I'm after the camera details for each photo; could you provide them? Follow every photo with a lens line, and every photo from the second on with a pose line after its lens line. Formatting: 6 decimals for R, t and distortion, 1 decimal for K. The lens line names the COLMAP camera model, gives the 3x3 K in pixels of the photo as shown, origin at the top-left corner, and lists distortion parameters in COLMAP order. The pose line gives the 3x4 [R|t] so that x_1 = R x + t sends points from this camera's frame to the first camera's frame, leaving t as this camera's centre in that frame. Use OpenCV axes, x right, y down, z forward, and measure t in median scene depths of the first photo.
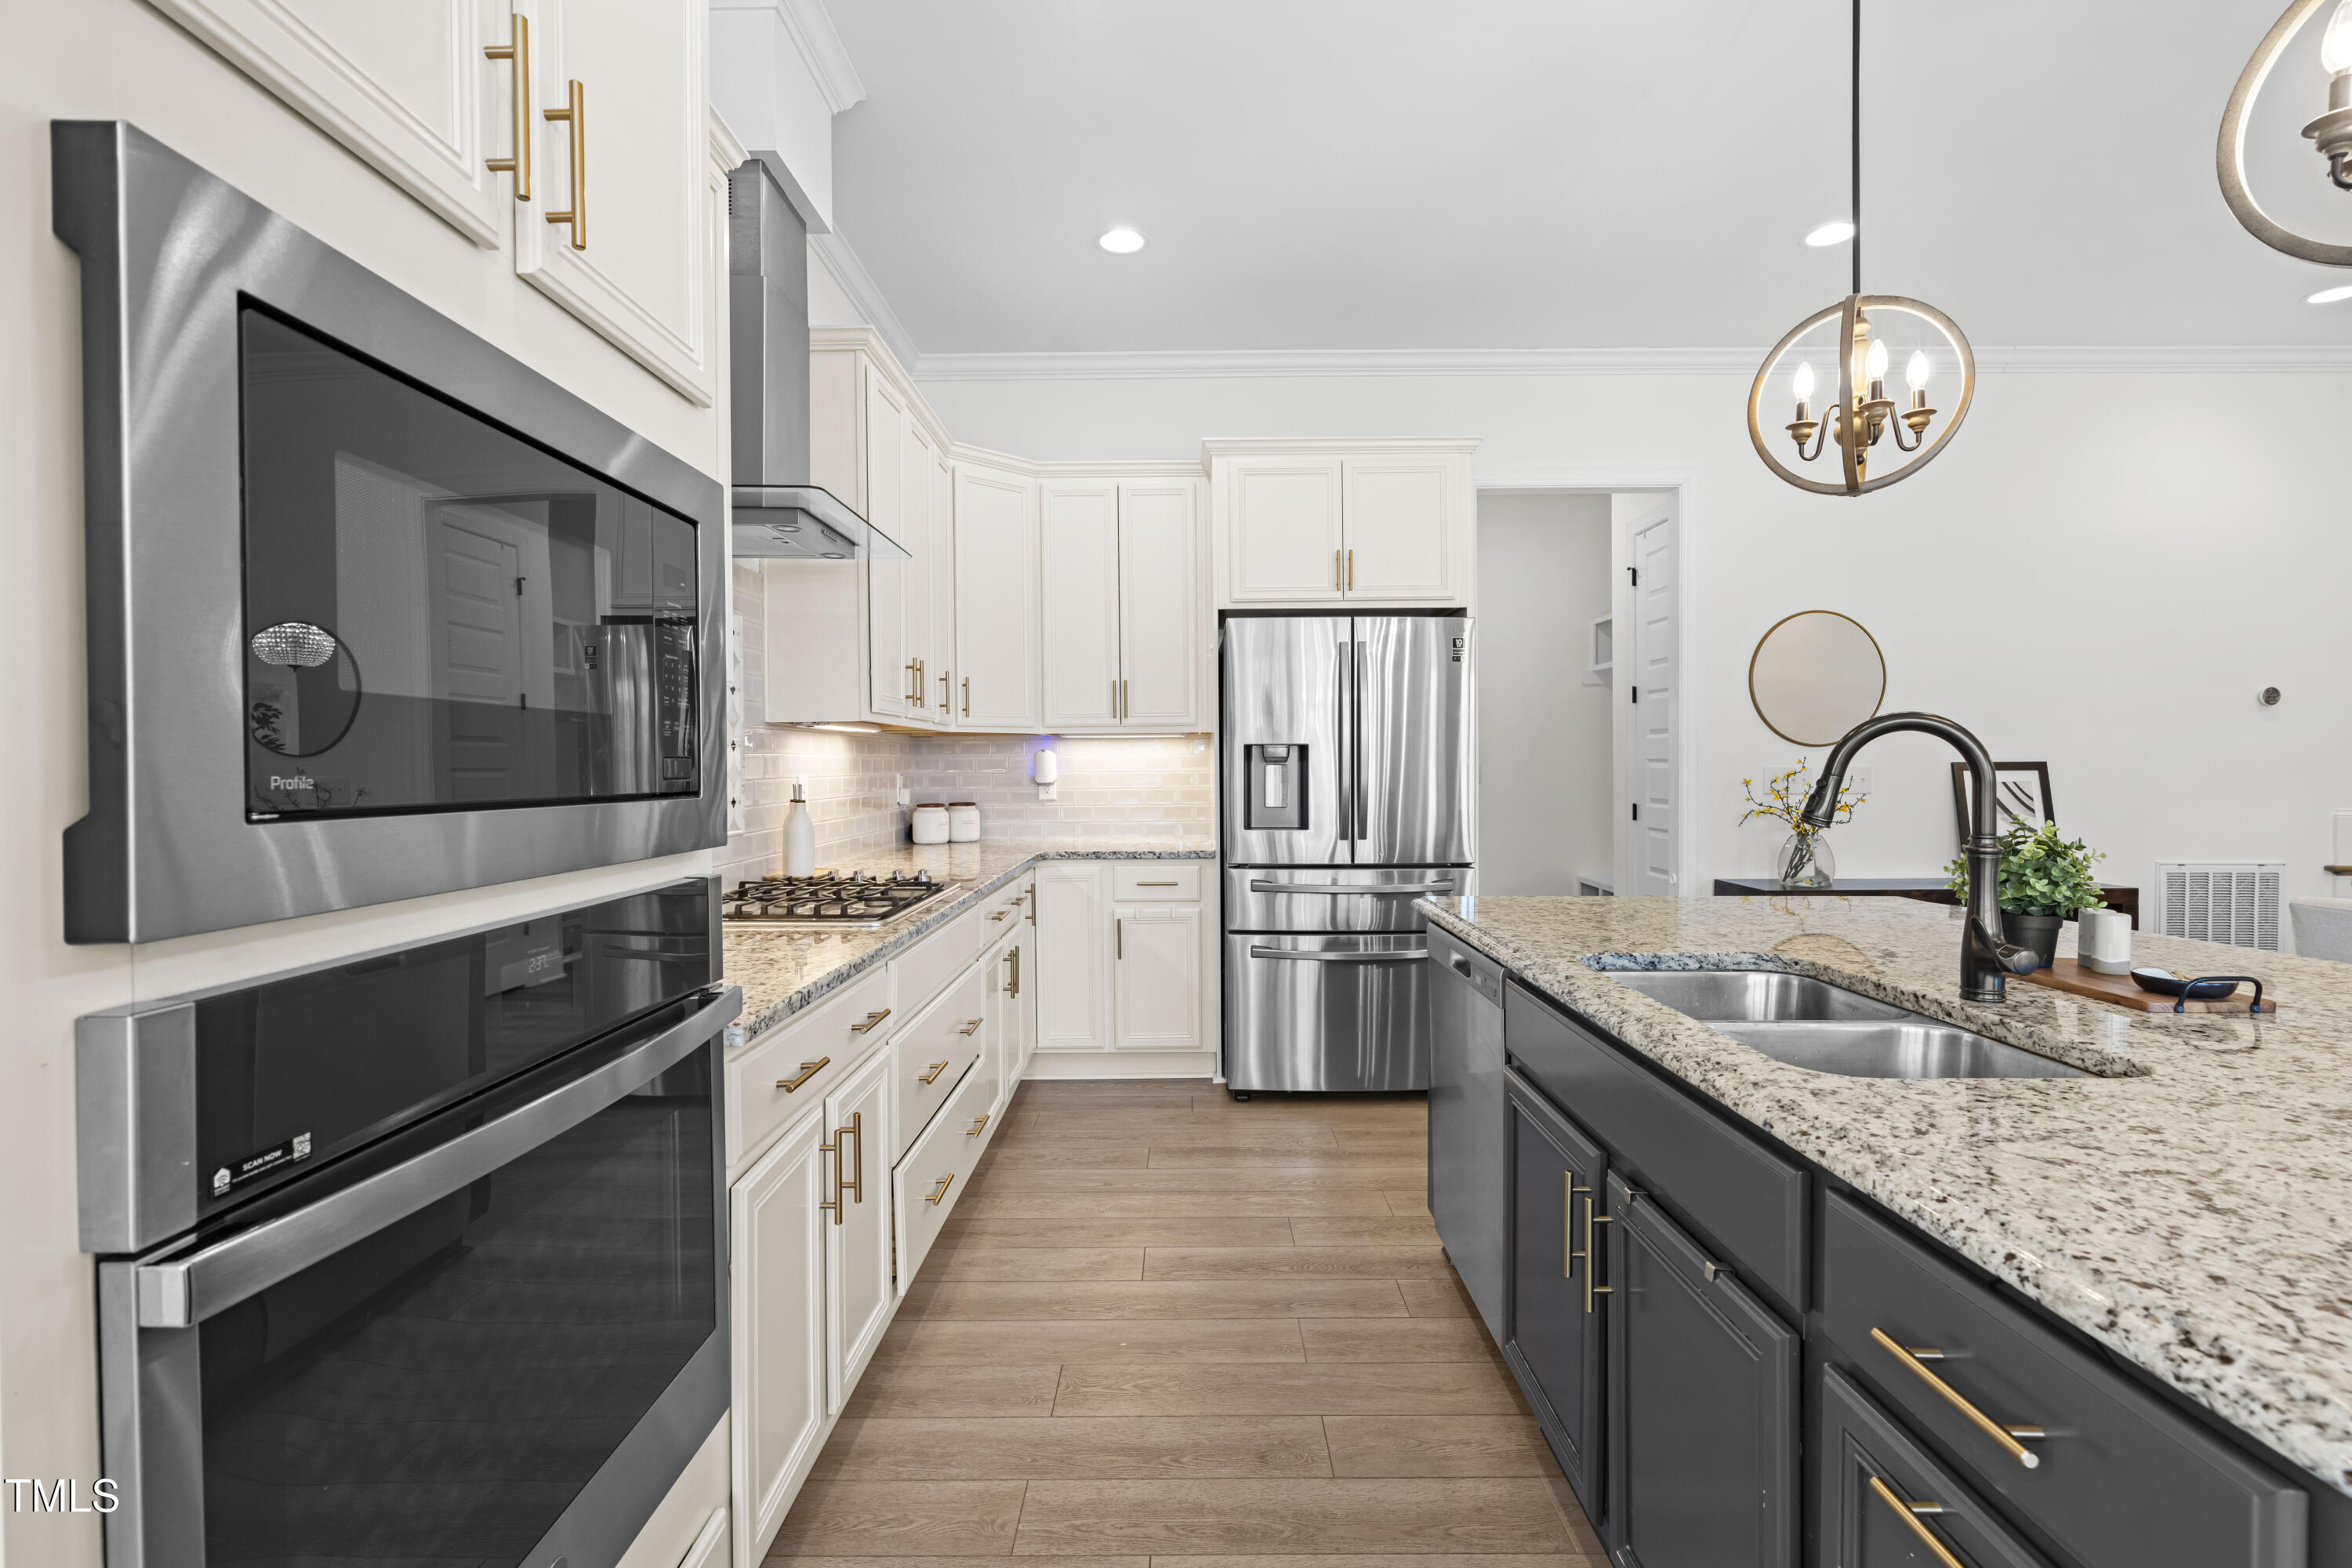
lens RADIAL K [[1056.4, 0, 1179.3], [0, 1056.4, 781.4], [0, 0, 1]] dist [-0.004528, 0.000460]
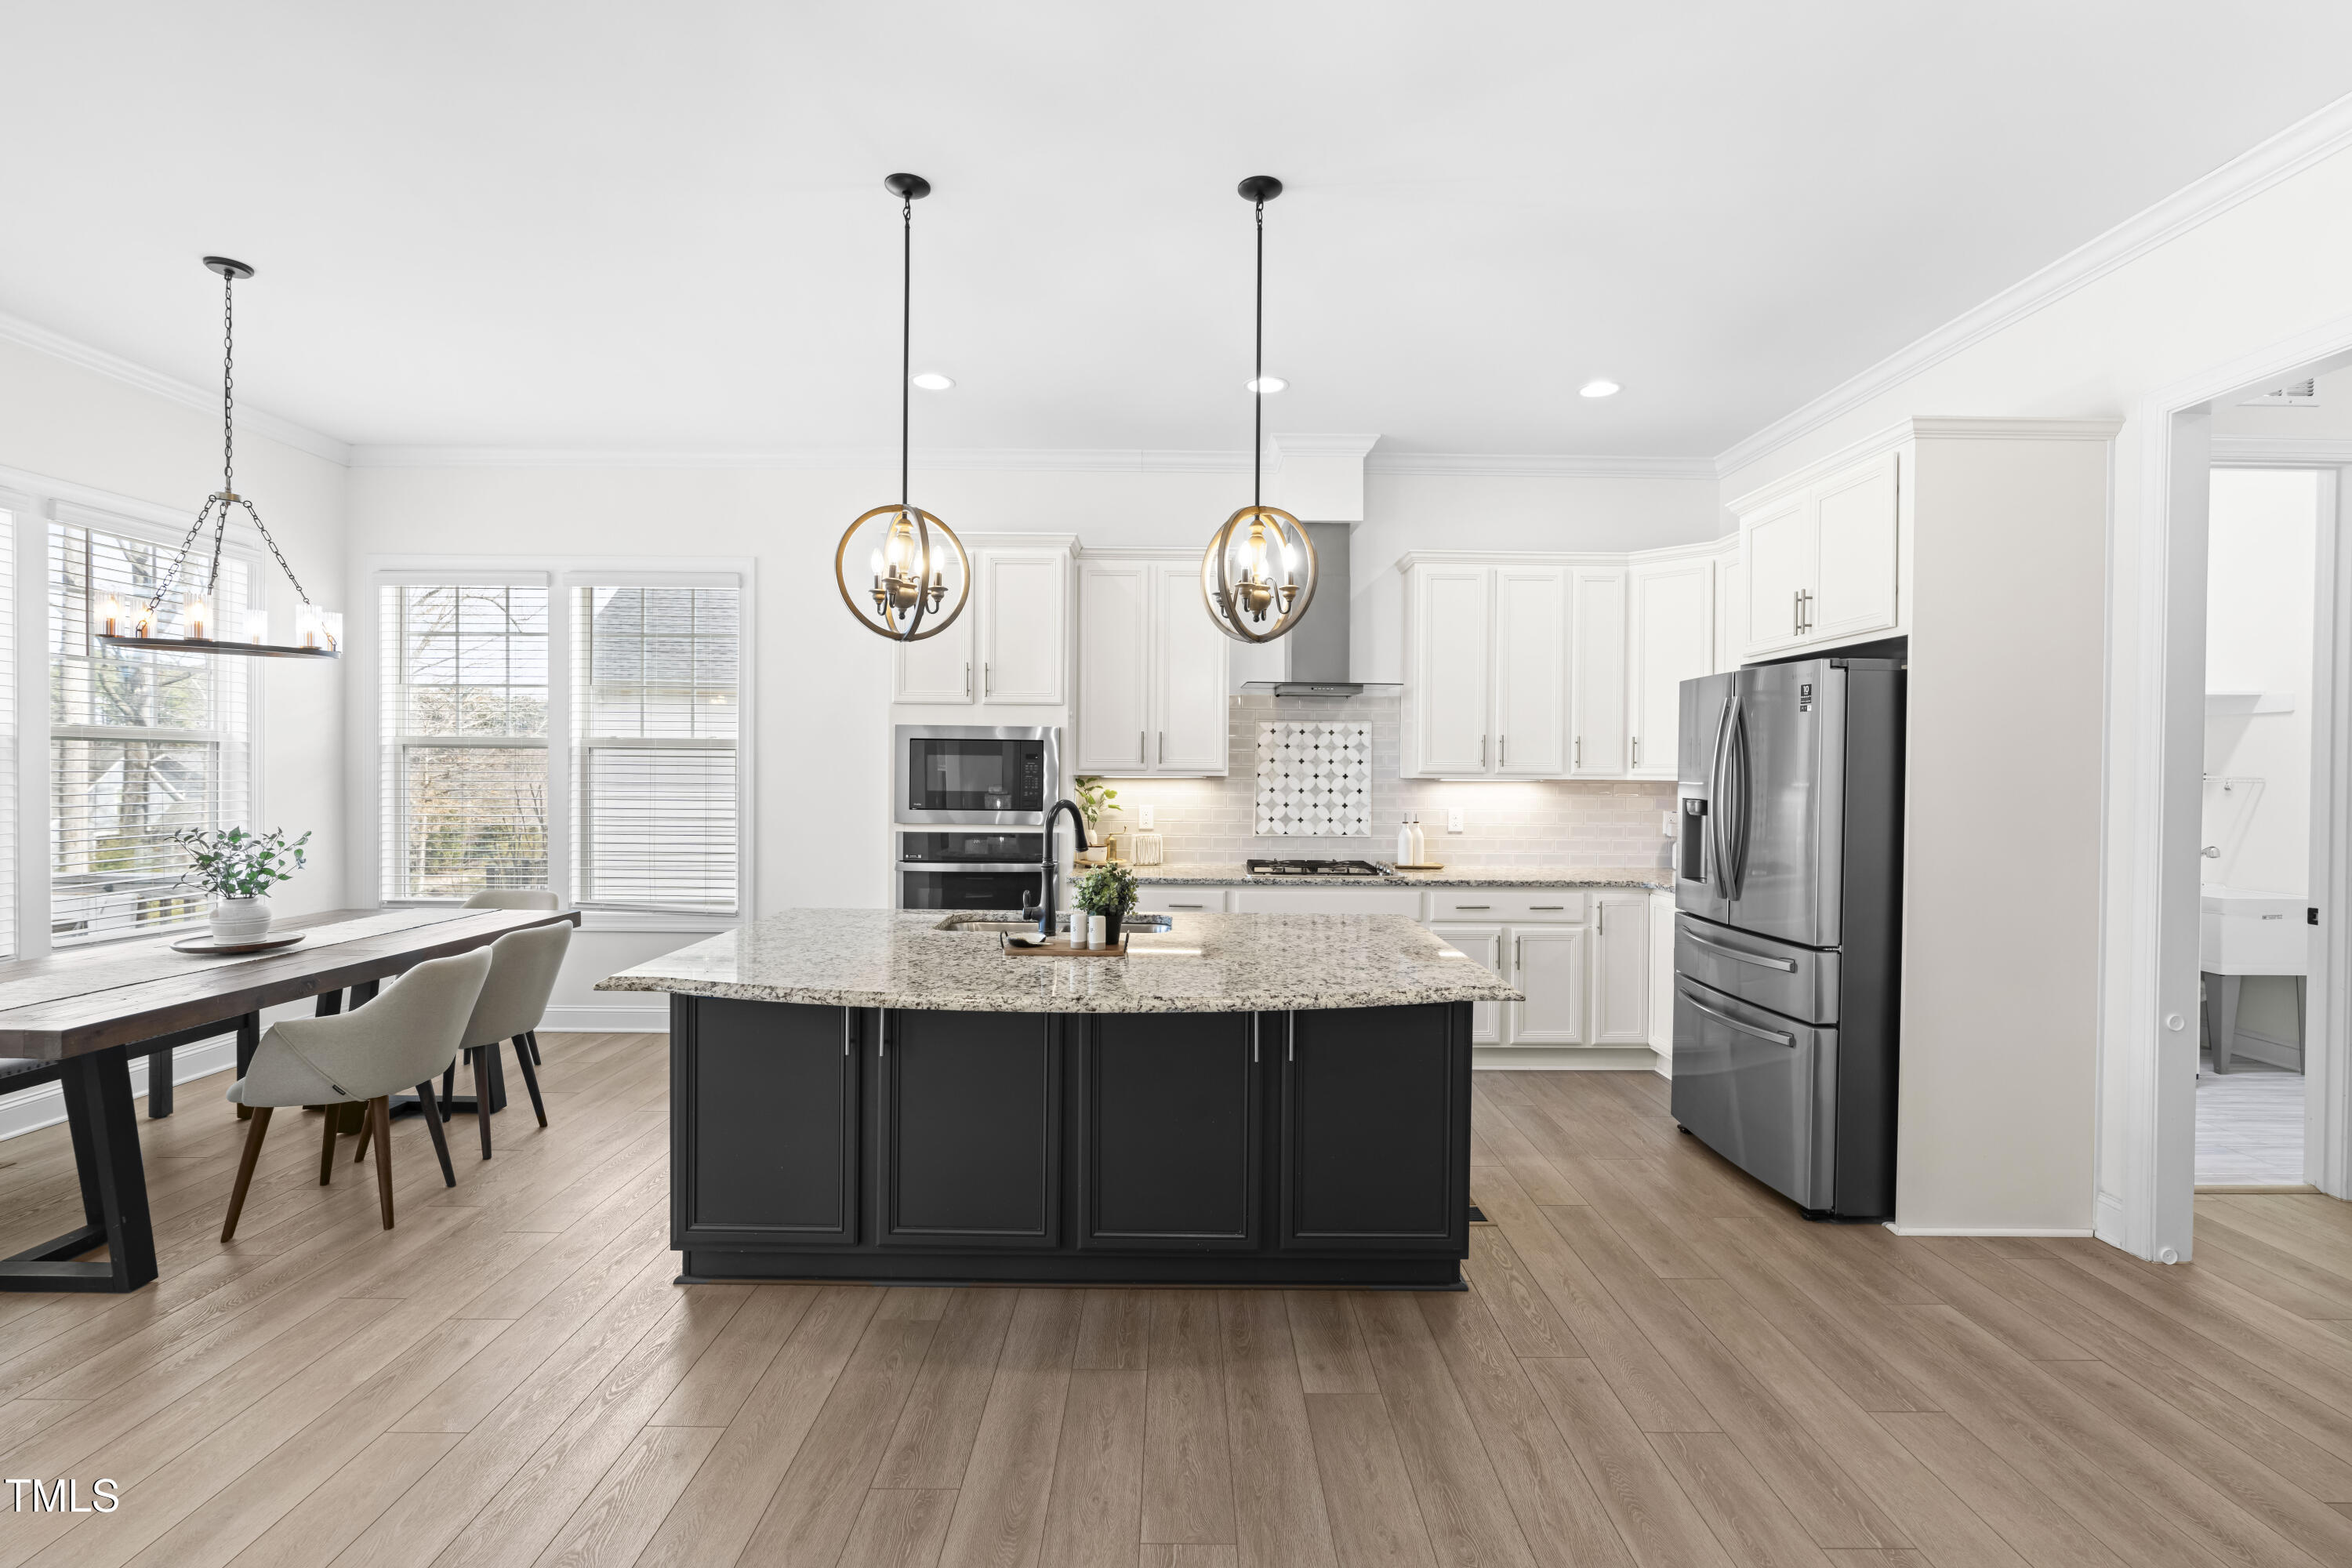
lens RADIAL K [[1056.4, 0, 1179.3], [0, 1056.4, 781.4], [0, 0, 1]] dist [-0.004528, 0.000460]
pose [[0.008337, 0.019466, -0.999776, 0.926067], [-0.024105, 0.999524, 0.019260, -0.049501], [0.999675, 0.023939, 0.008802, 0.393295]]
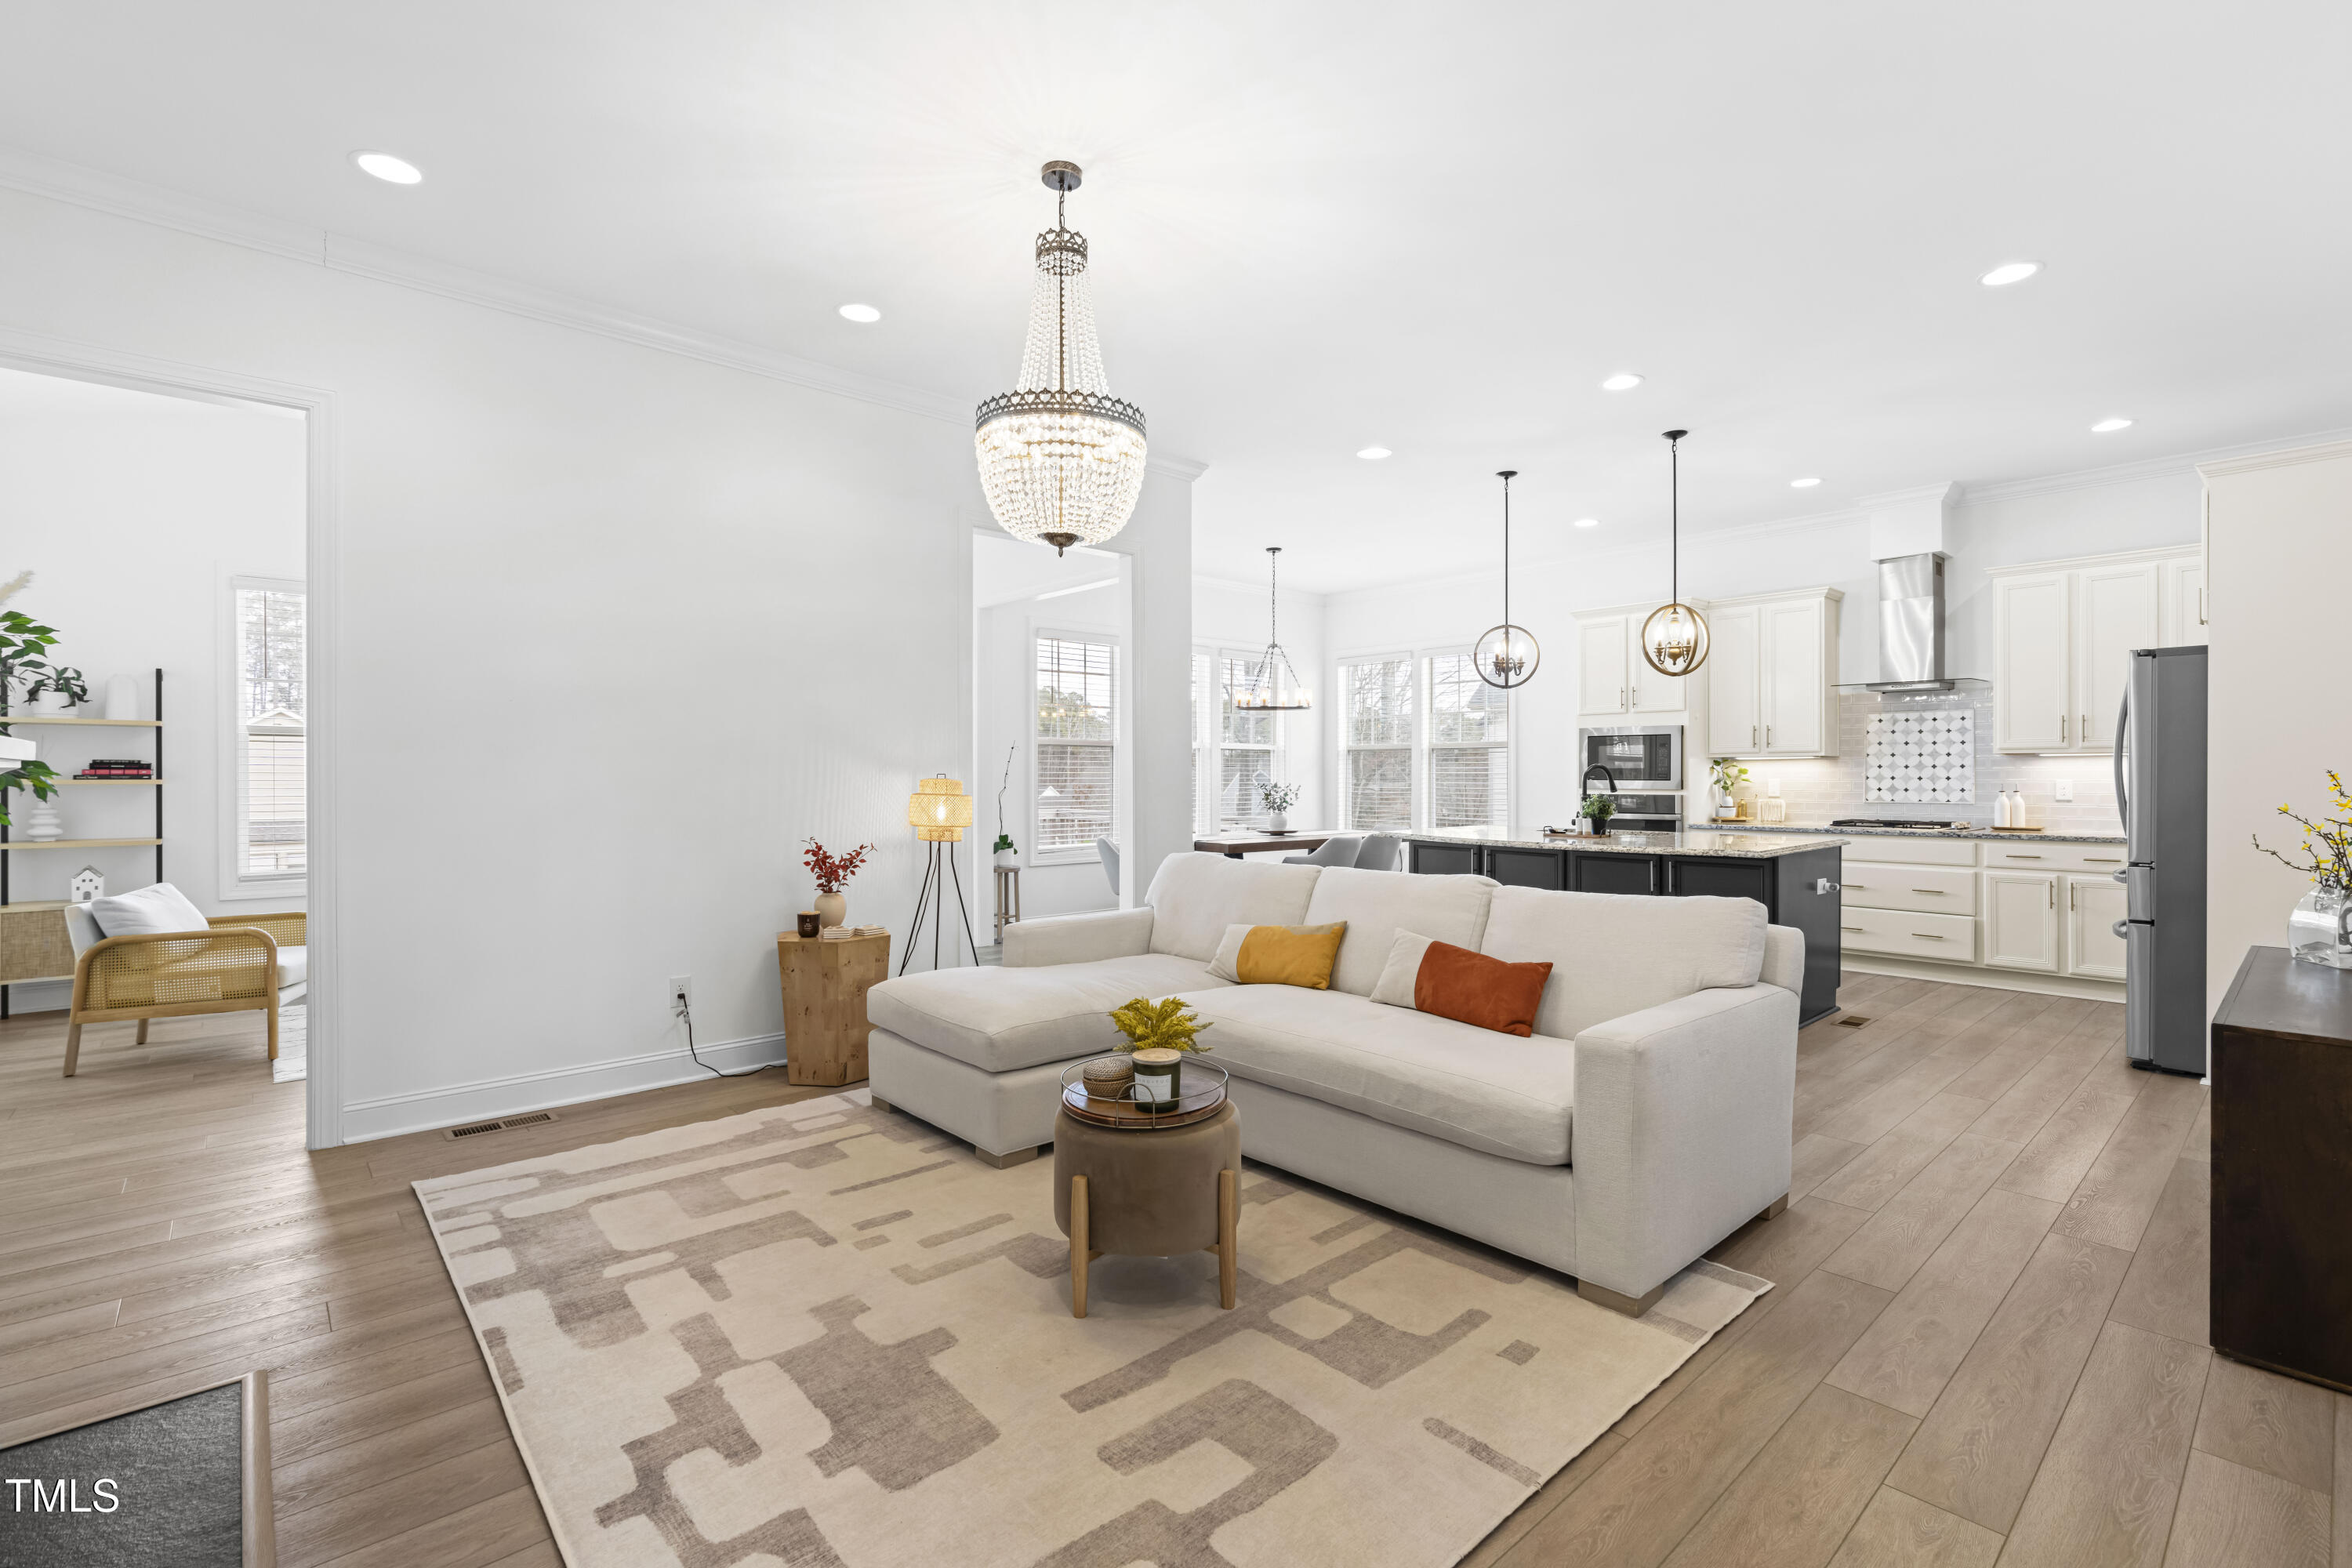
lens RADIAL K [[1061.7, 0, 1180.6], [0, 1061.7, 778.9], [0, 0, 1]] dist [-0.005424, 0.000211]
pose [[-0.740171, 0.009739, -0.672348, 1.505964], [-0.004047, 0.999812, 0.018938, -0.026567], [0.672406, 0.016738, -0.739993, 0.955753]]
